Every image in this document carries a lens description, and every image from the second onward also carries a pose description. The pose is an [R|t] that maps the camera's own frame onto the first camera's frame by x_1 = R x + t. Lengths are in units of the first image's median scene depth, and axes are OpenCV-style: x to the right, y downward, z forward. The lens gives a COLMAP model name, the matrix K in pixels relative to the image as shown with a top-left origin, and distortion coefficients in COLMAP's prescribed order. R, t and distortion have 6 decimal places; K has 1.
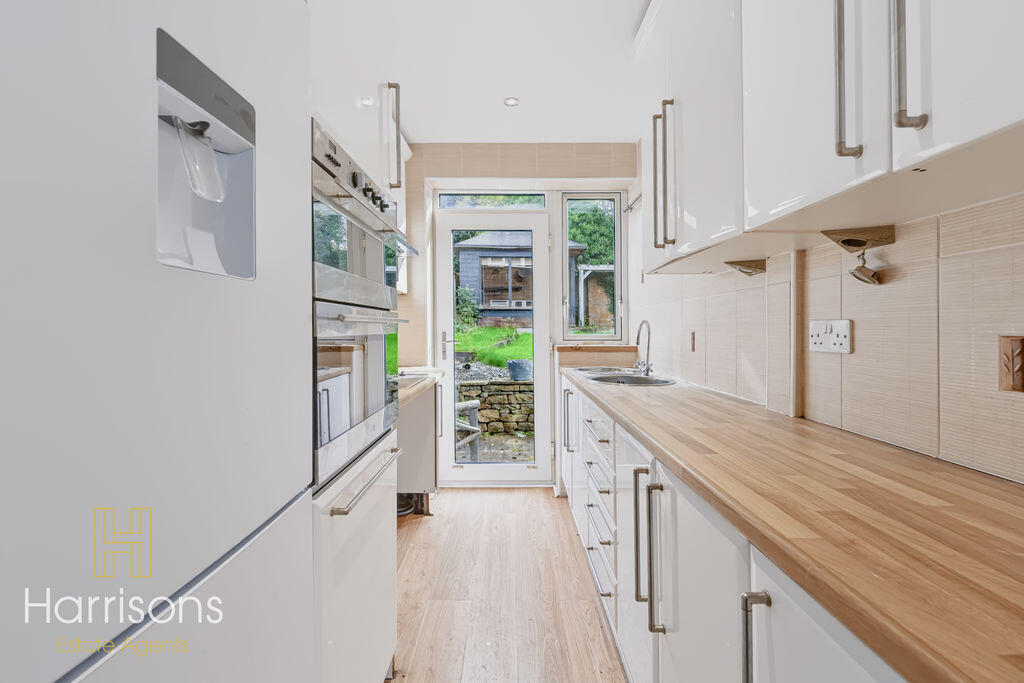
lens RADIAL K [[424.2, 0, 515.2], [0, 424.2, 342.0], [0, 0, 1]] dist [0.011437, -0.009945]
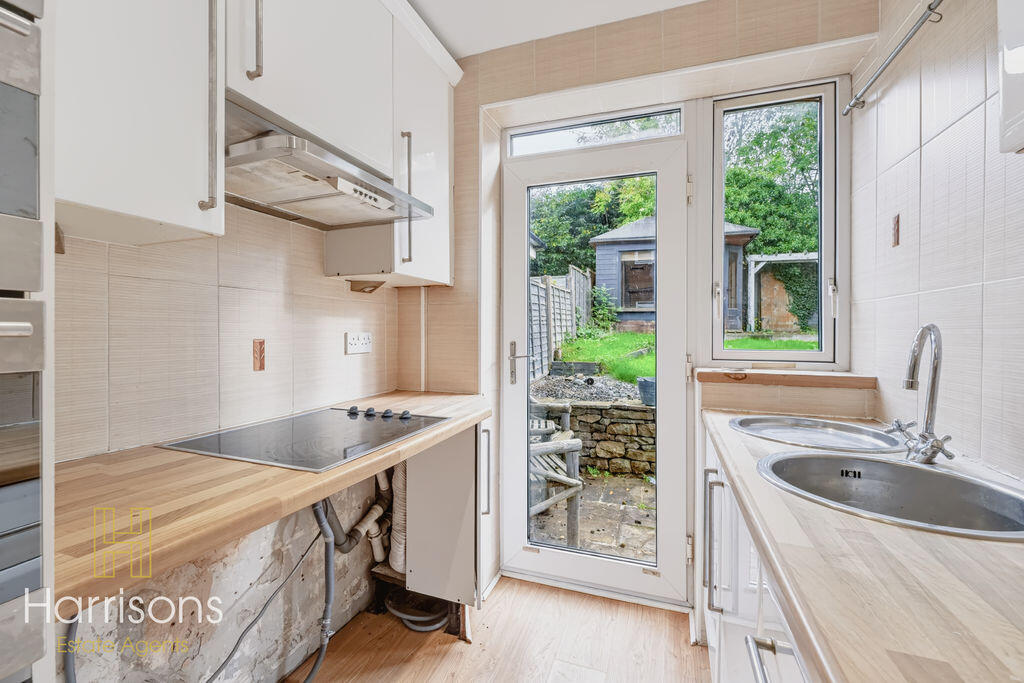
lens RADIAL K [[424.2, 0, 515.2], [0, 424.2, 342.0], [0, 0, 1]] dist [0.011437, -0.009945]
pose [[0.938730, 0.013834, -0.344376, 0.036370], [-0.016998, 0.999836, -0.006170, -0.011761], [0.344234, 0.011646, 0.938812, 0.220419]]
